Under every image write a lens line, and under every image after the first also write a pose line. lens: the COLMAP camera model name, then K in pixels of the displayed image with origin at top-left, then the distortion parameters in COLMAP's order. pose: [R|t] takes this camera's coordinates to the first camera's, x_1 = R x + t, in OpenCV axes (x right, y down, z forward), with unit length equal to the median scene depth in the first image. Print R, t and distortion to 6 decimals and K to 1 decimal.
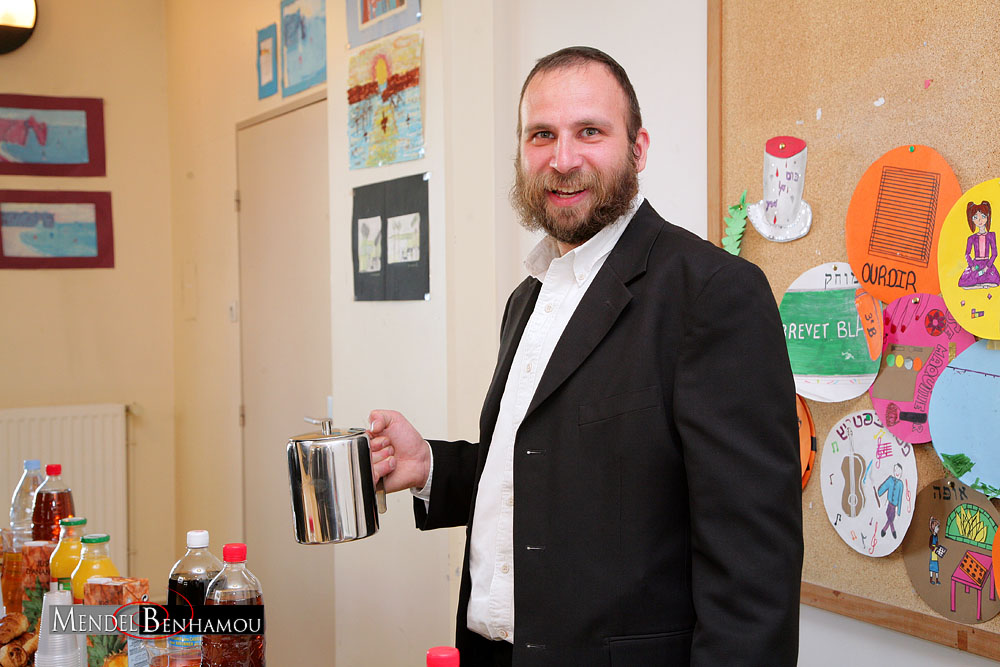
lens RADIAL K [[1398.7, 0, 500.0], [0, 1398.7, 333.5], [0, 0, 1]] dist [0.117530, 0.016619]
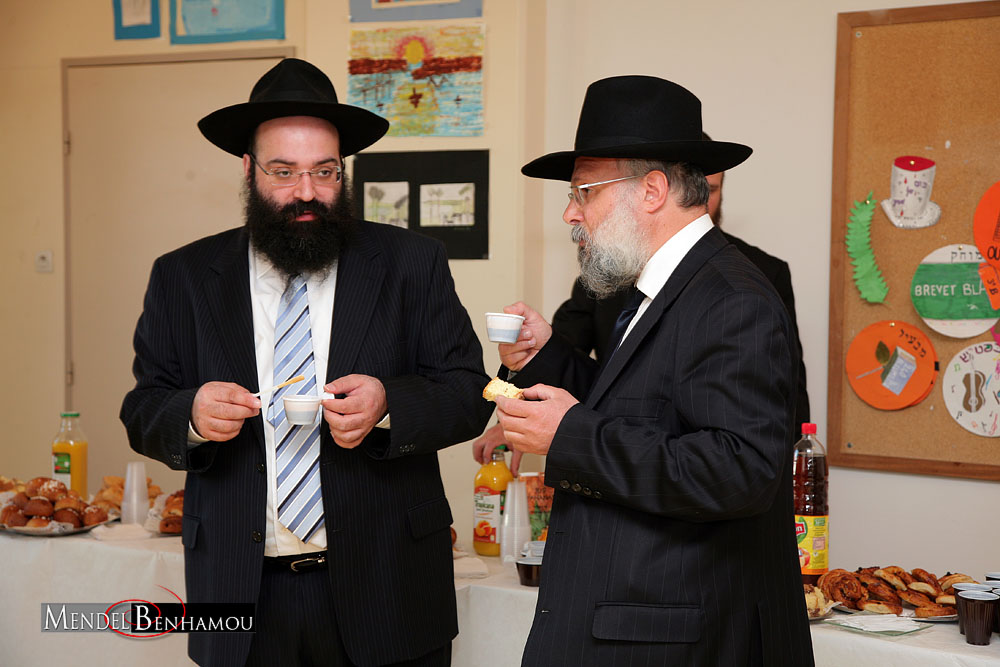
lens RADIAL K [[1916.3, 0, 500.0], [0, 1916.3, 333.5], [0, 0, 1]] dist [0.299582, -0.122742]
pose [[0.869756, -0.001333, 0.493481, -1.171689], [-0.009923, 0.999747, 0.020189, 0.006933], [-0.493383, -0.022456, 0.869522, -0.547675]]
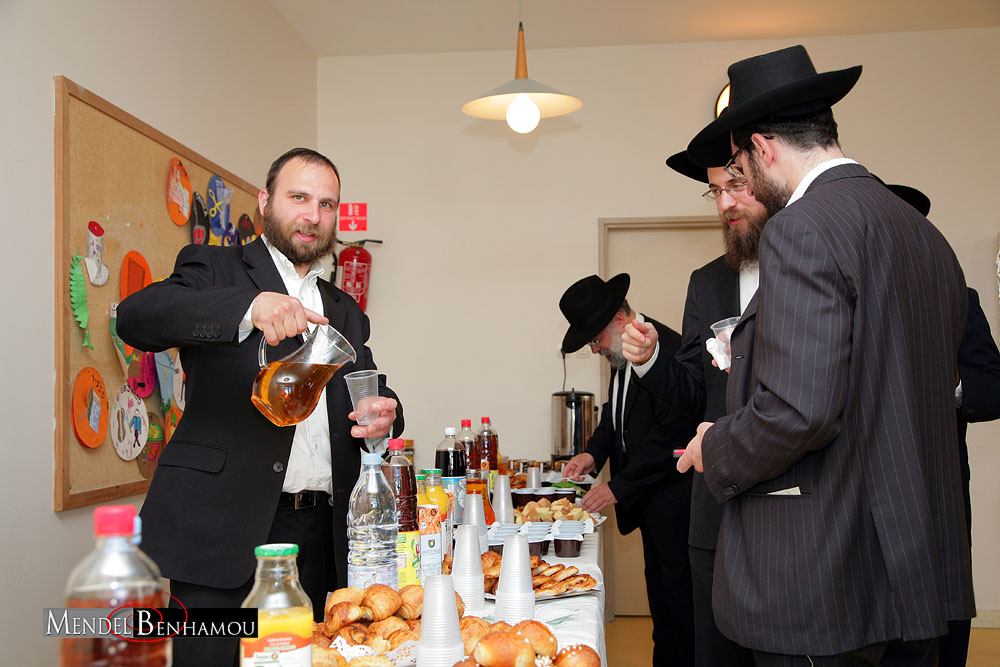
lens RADIAL K [[1151.5, 0, 500.0], [0, 1151.5, 333.5], [0, 0, 1]] dist [-0.000656, -0.000594]
pose [[-0.755305, 0.015553, 0.655189, -1.055721], [0.008668, 0.999868, -0.013743, 0.012456], [-0.655316, -0.004700, -0.755340, 1.722740]]
